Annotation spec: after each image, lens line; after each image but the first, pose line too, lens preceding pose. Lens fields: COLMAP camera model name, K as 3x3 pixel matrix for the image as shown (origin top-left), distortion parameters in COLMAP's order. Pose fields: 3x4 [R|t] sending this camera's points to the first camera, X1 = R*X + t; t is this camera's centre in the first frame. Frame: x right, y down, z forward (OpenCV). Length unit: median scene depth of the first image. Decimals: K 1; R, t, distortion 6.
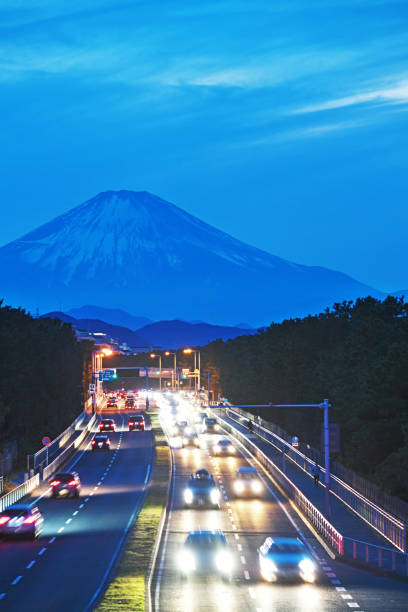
lens RADIAL K [[4417.4, 0, 213.8], [0, 4417.4, 310.7], [0, 0, 1]] dist [2.346021, 0.000000]
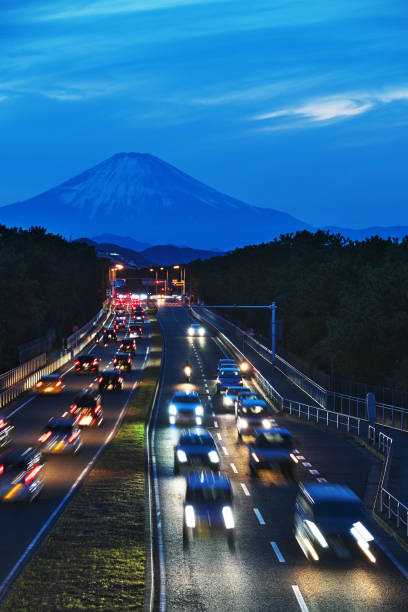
lens RADIAL K [[4417.4, 0, 205.2], [0, 4417.4, 310.2], [0, 0, 1]] dist [2.346021, 0.000000]
pose [[0.999895, 0.013439, -0.005337, 0.011041], [-0.013394, 0.999875, 0.008460, 0.010835], [0.005450, -0.008388, 0.999950, -0.414471]]
